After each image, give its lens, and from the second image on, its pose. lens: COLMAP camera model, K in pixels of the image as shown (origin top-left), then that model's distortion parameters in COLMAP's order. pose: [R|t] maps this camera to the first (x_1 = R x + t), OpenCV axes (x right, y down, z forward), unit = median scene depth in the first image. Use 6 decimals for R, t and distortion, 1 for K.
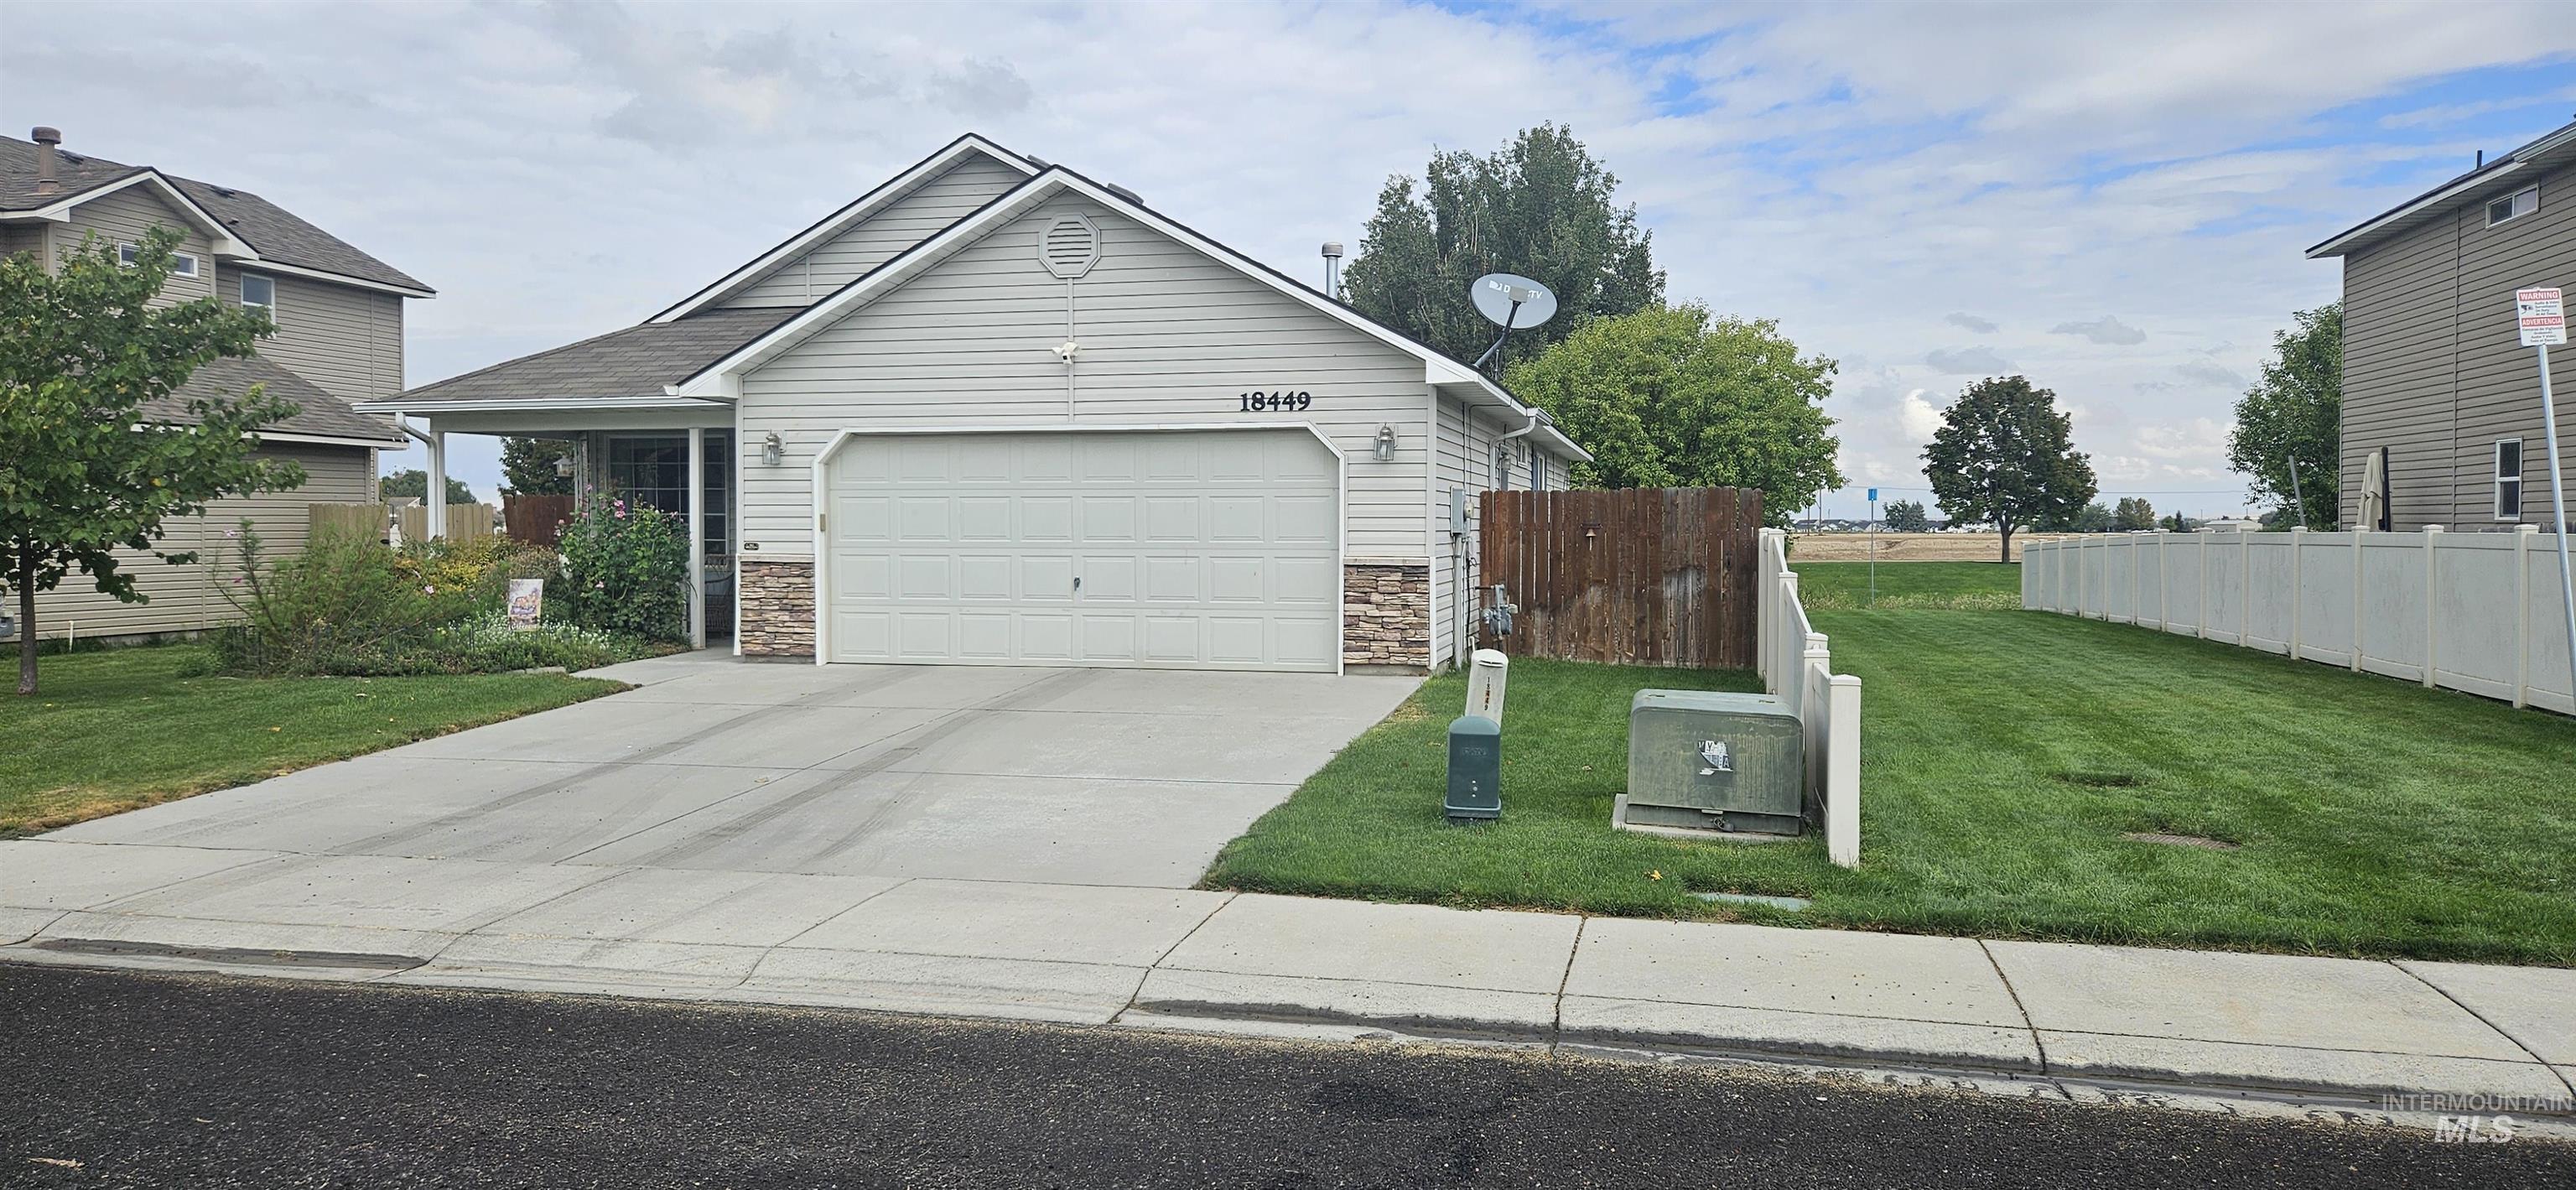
lens RADIAL K [[1714.3, 0, 1277.2], [0, 1714.3, 584.3], [0, 0, 1]] dist [0.063295, -0.035786]
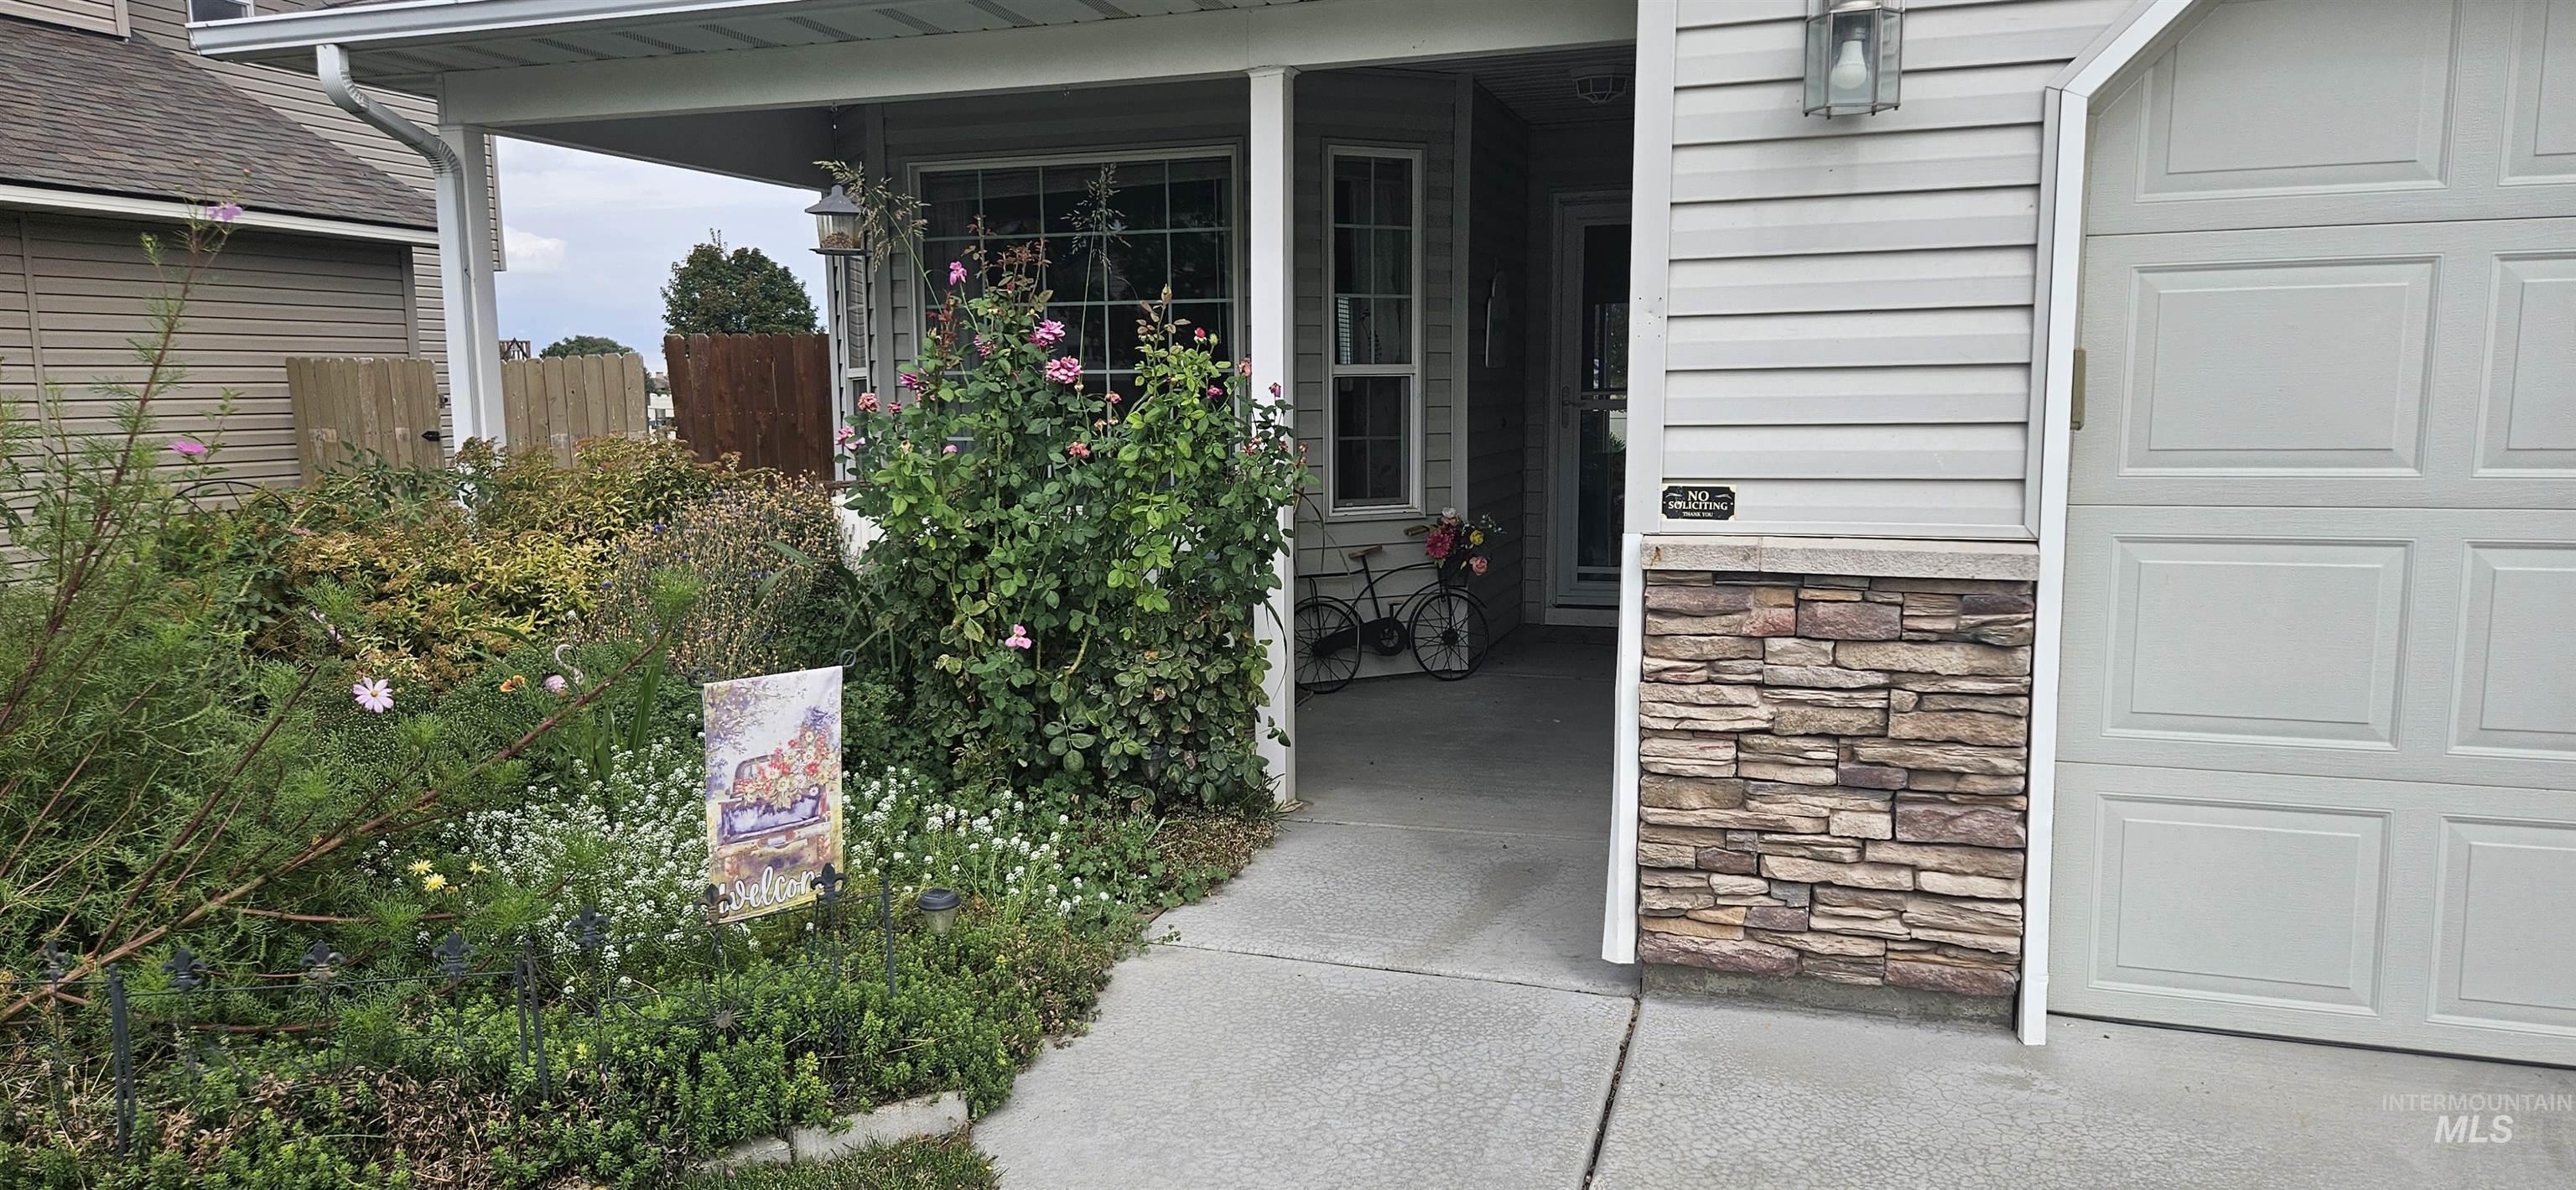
lens RADIAL K [[1714.3, 0, 1247.0], [0, 1714.3, 627.4], [0, 0, 1]] dist [0.063295, -0.035786]
pose [[0.994931, 0.003354, -0.100506, -0.343030], [0.007388, 0.994305, 0.106317, -0.030338], [0.100290, -0.106521, 0.989240, 0.771976]]
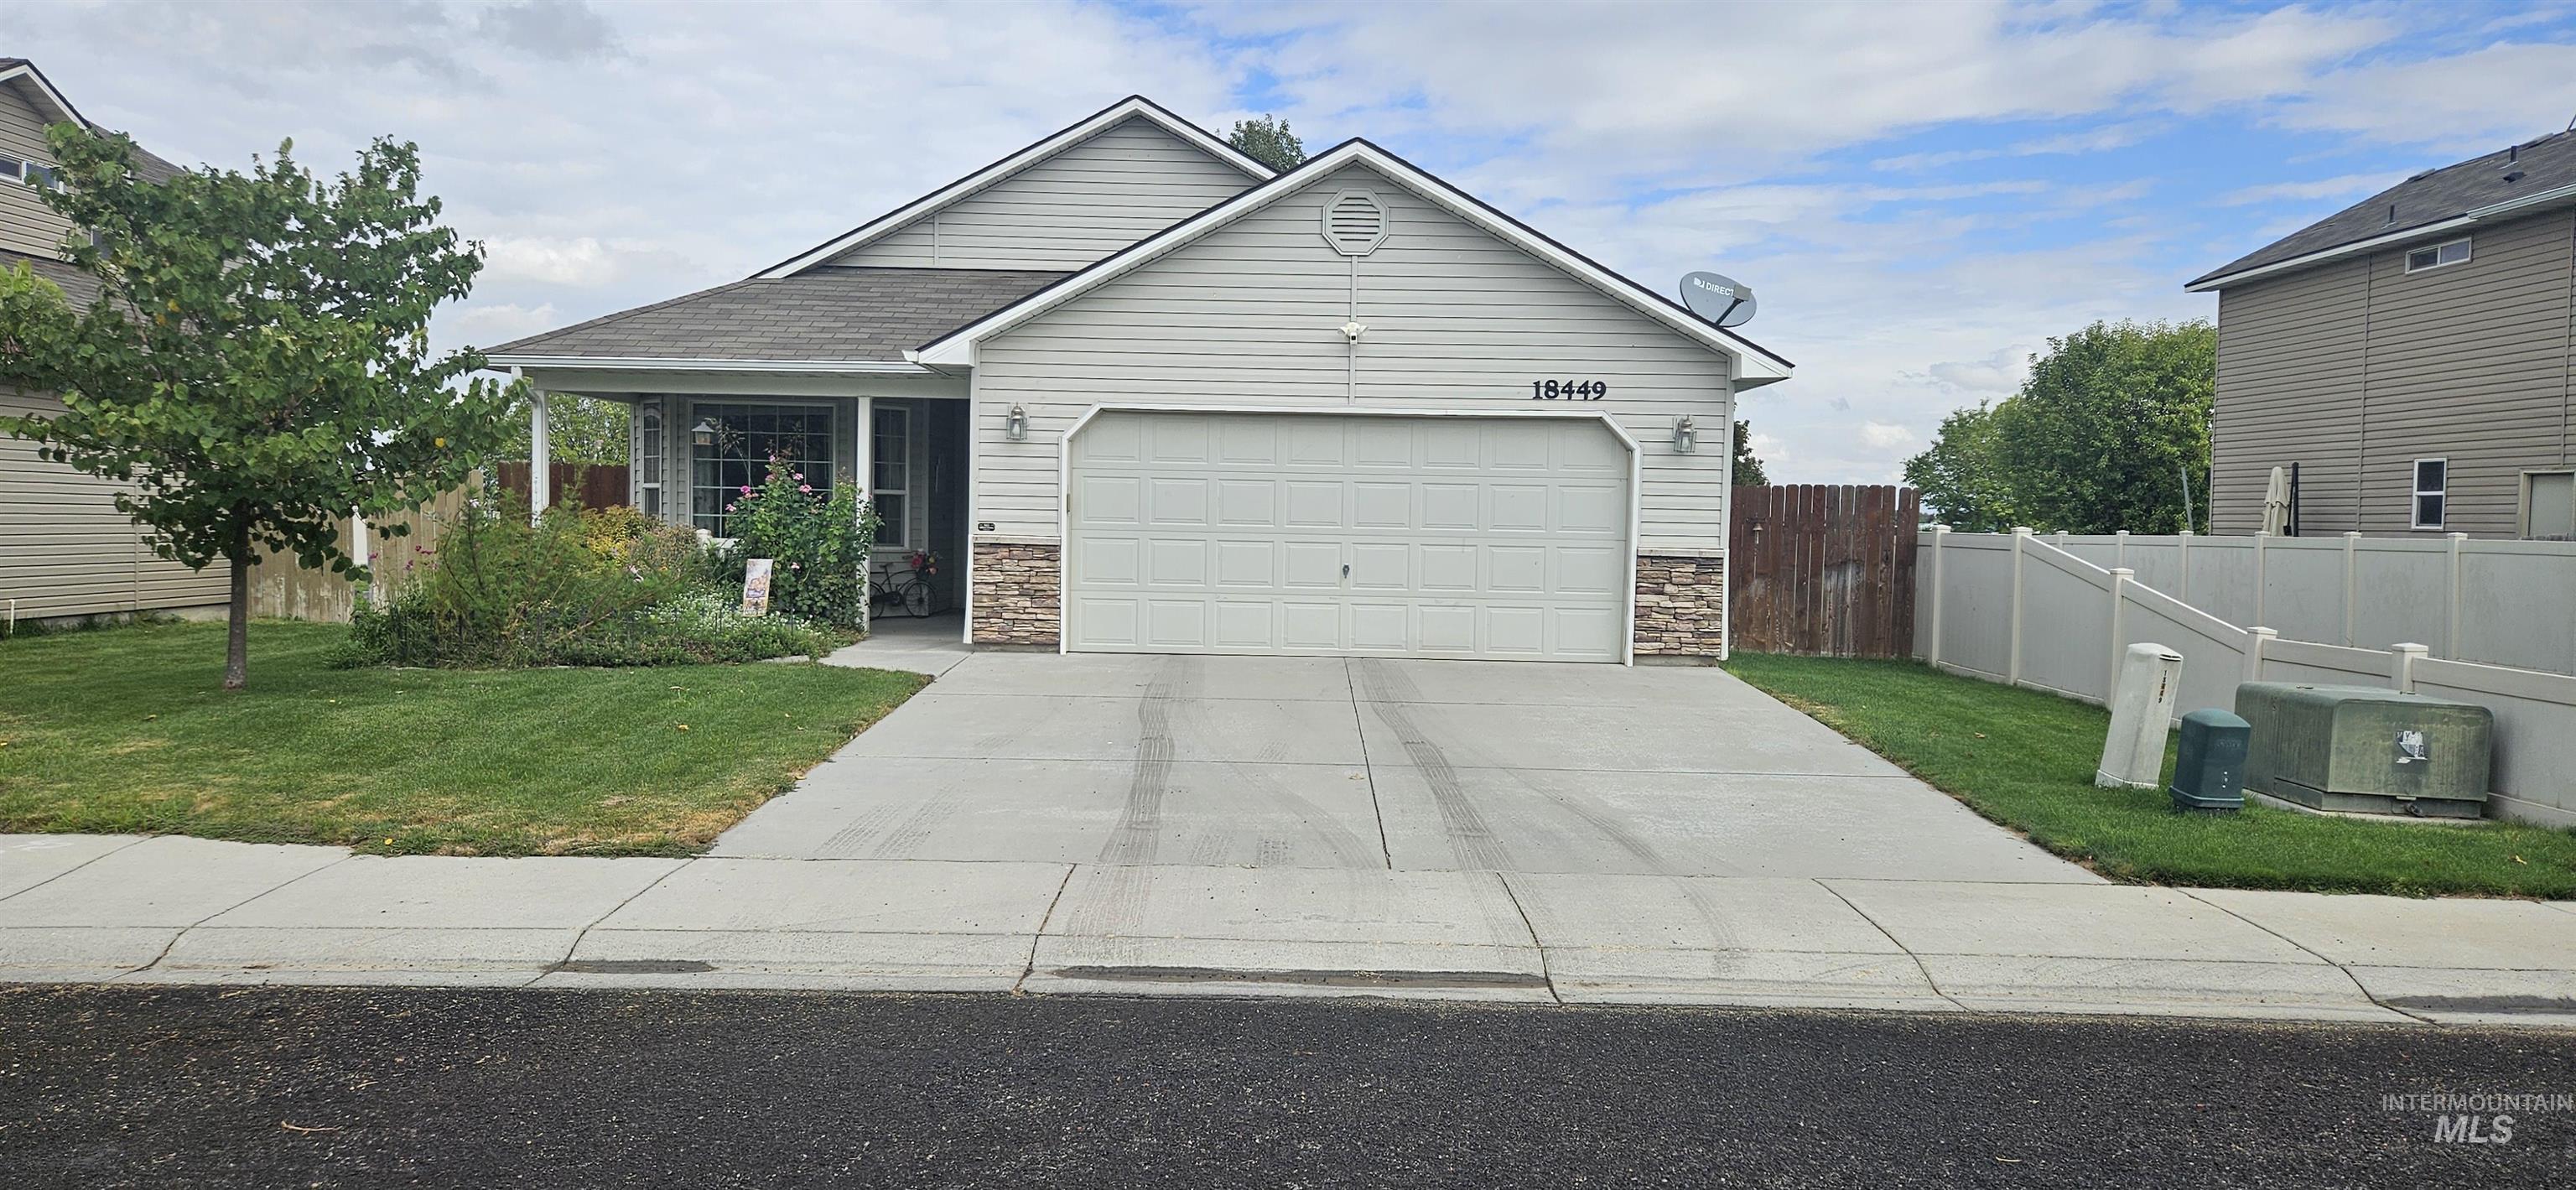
lens RADIAL K [[1714.3, 0, 1267.2], [0, 1714.3, 589.5], [0, 0, 1]] dist [0.063295, -0.035786]
pose [[0.974963, 0.009262, 0.222174, -0.364689], [-0.011686, 0.999886, 0.009595, 0.001243], [-0.222060, -0.011951, 0.974960, 0.061637]]
